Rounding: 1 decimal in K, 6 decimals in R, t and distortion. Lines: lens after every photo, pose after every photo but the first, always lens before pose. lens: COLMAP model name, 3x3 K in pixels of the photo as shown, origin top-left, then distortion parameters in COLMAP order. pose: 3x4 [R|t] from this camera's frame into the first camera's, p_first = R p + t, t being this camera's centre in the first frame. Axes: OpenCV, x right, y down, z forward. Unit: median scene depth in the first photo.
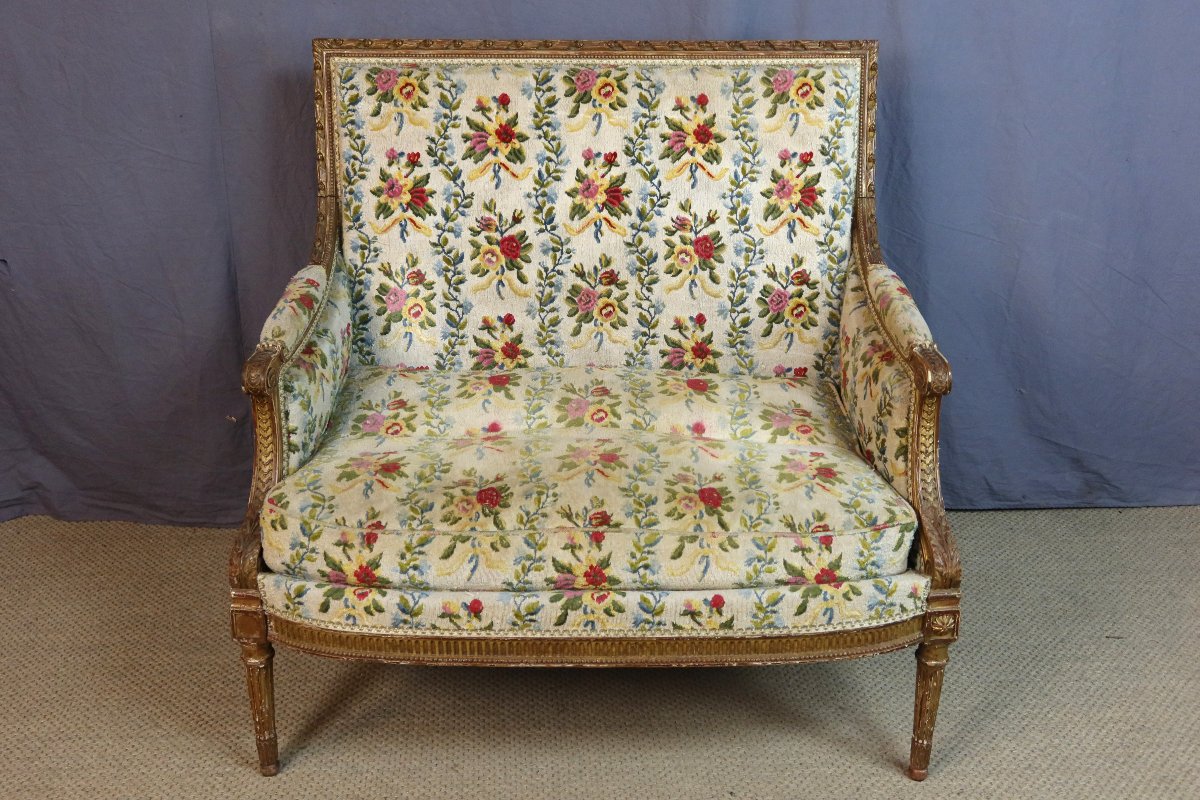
lens RADIAL K [[1368.1, 0, 599.1], [0, 1368.1, 388.6], [0, 0, 1]] dist [0.002639, -0.009606]
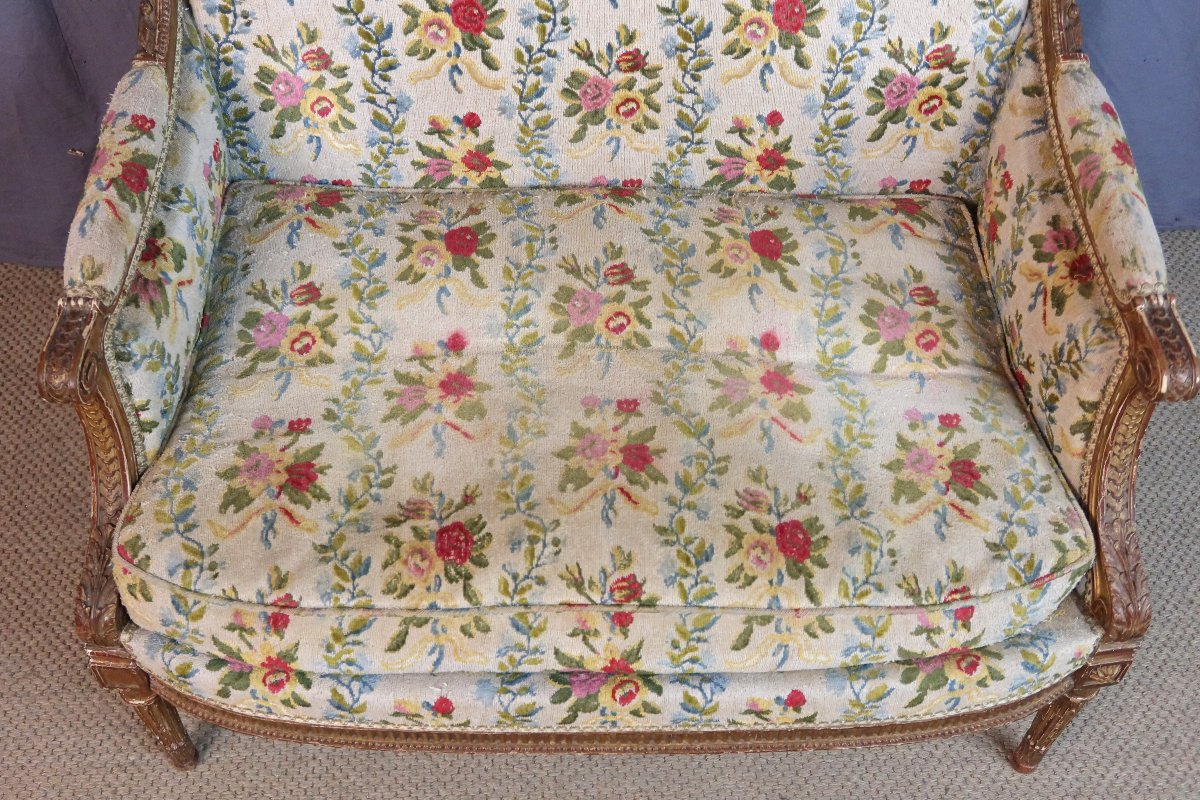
lens RADIAL K [[1368.1, 0, 599.1], [0, 1368.1, 388.6], [0, 0, 1]] dist [0.002639, -0.009606]
pose [[0.999843, -0.006009, 0.016693, -0.018666], [-0.003162, 0.865478, 0.500937, -0.264198], [-0.017457, -0.500911, 0.865323, 0.397785]]
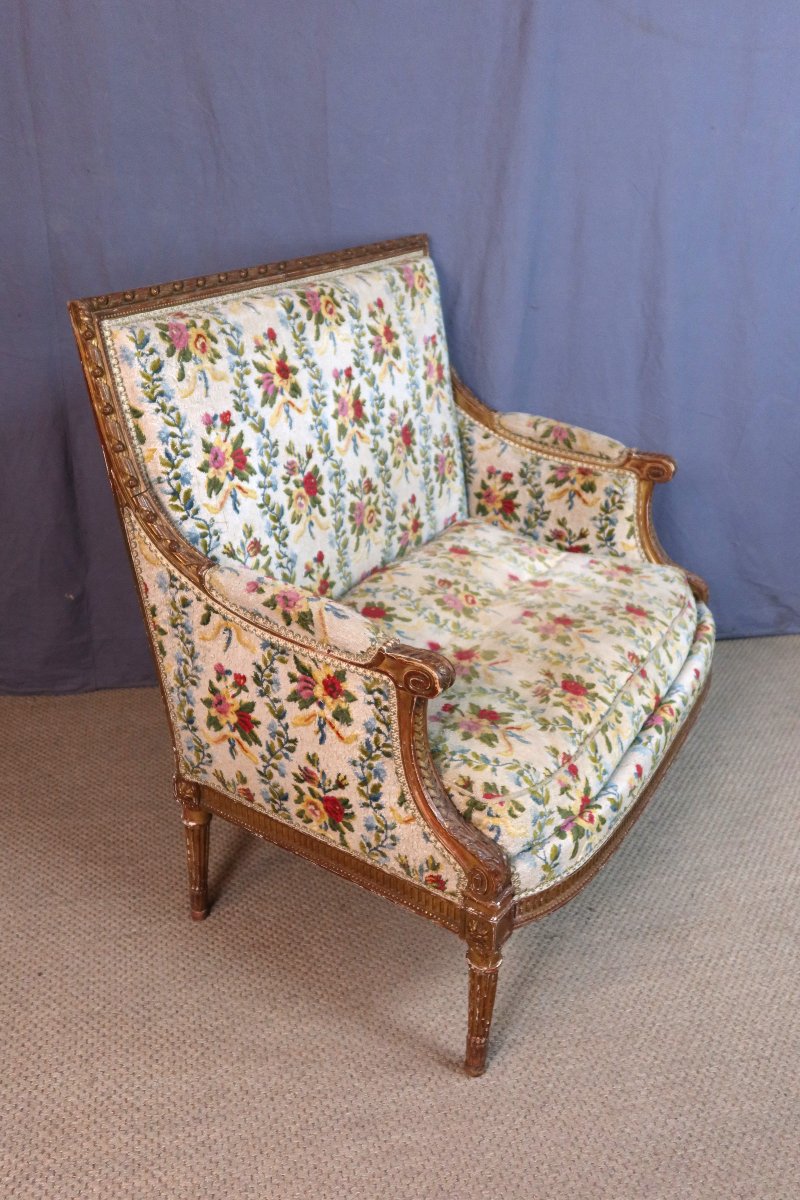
lens RADIAL K [[1036.0, 0, 403.9], [0, 1036.0, 613.1], [0, 0, 1]] dist [-0.004355, -0.000570]
pose [[0.488509, -0.380783, 0.785088, -0.646043], [0.313311, 0.916297, 0.249469, -0.183125], [-0.814368, 0.124109, 0.566923, 0.544366]]
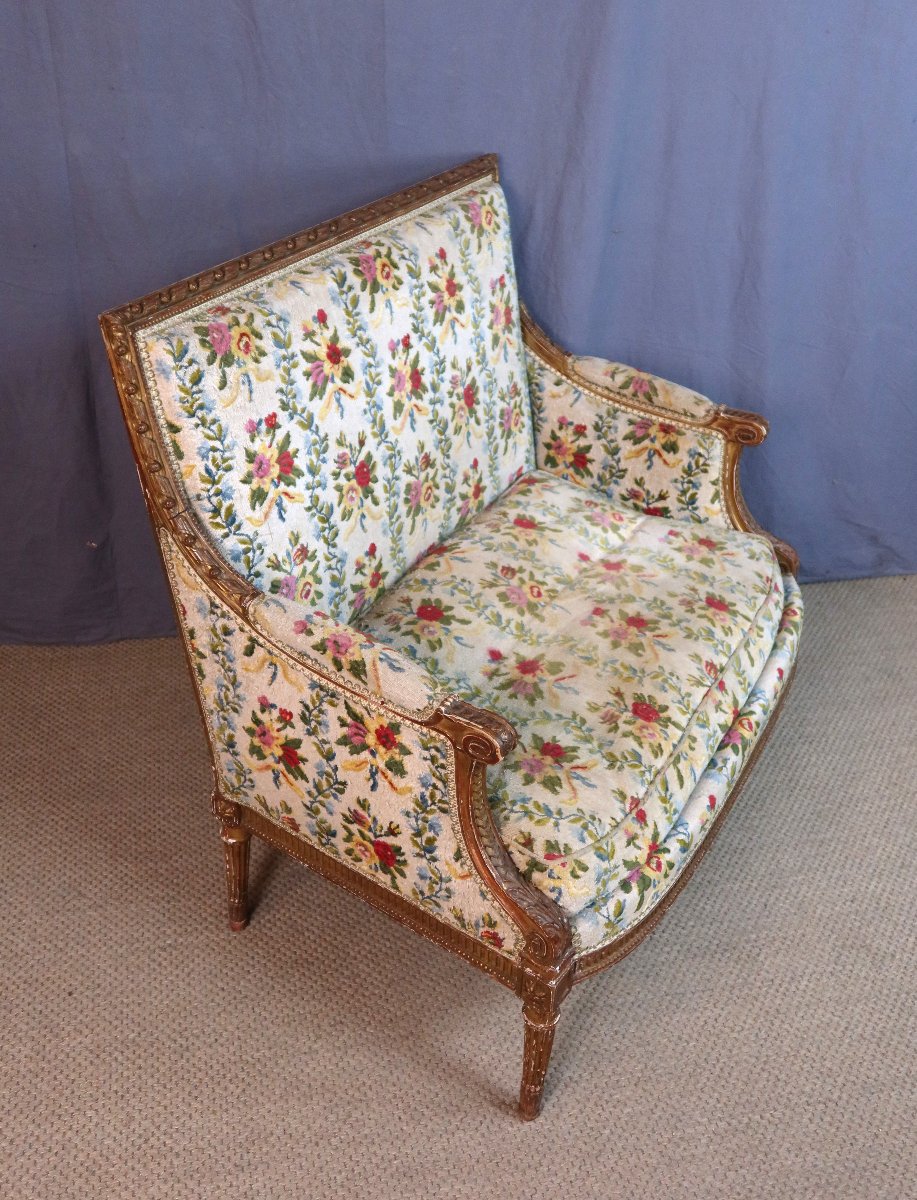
lens RADIAL K [[1183.3, 0, 461.3], [0, 1183.3, 530.4], [0, 0, 1]] dist [0.001950, -0.012768]
pose [[0.494153, -0.439620, 0.750032, -0.622167], [0.295503, 0.896294, 0.330659, -0.305050], [-0.817613, 0.058240, 0.572815, 0.517743]]
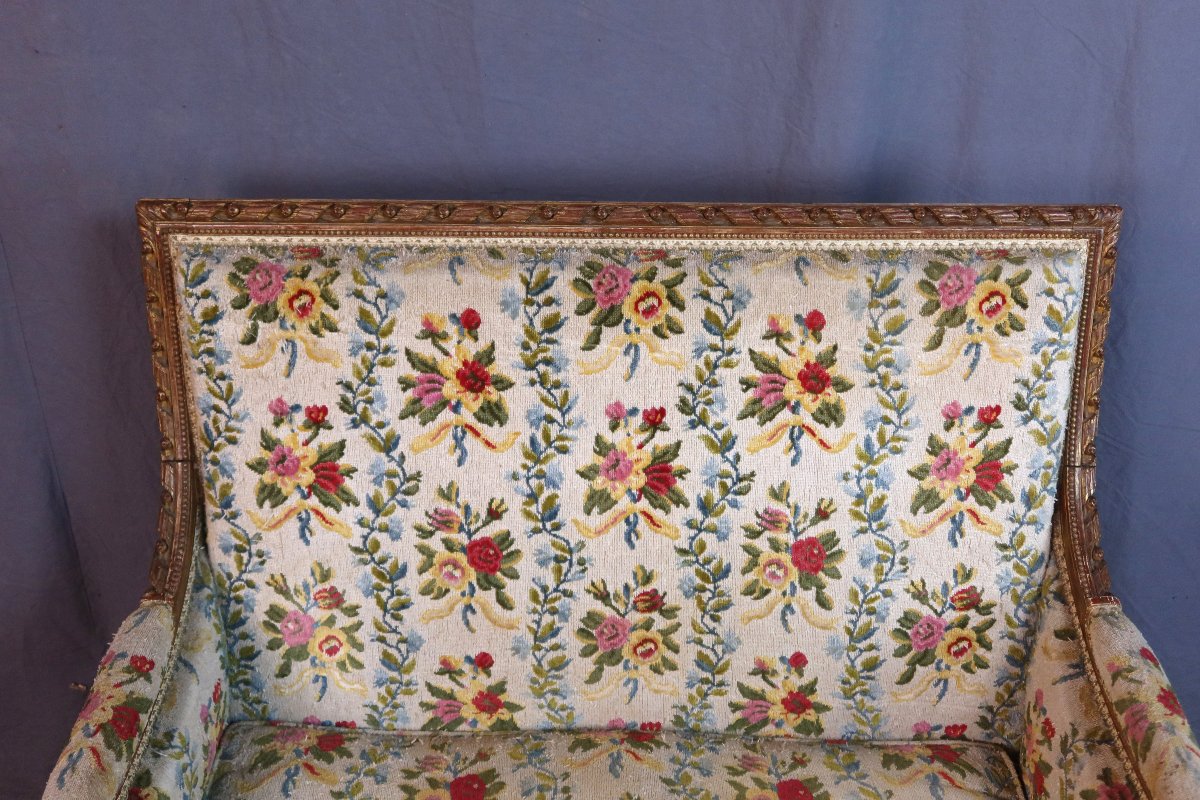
lens RADIAL K [[1368.1, 0, 599.1], [0, 1368.1, 388.6], [0, 0, 1]] dist [0.002639, -0.009606]
pose [[0.999998, 0.002214, -0.000140, -0.014967], [-0.002168, 0.988614, 0.150460, -0.266526], [0.000472, -0.150459, 0.988616, 0.422949]]
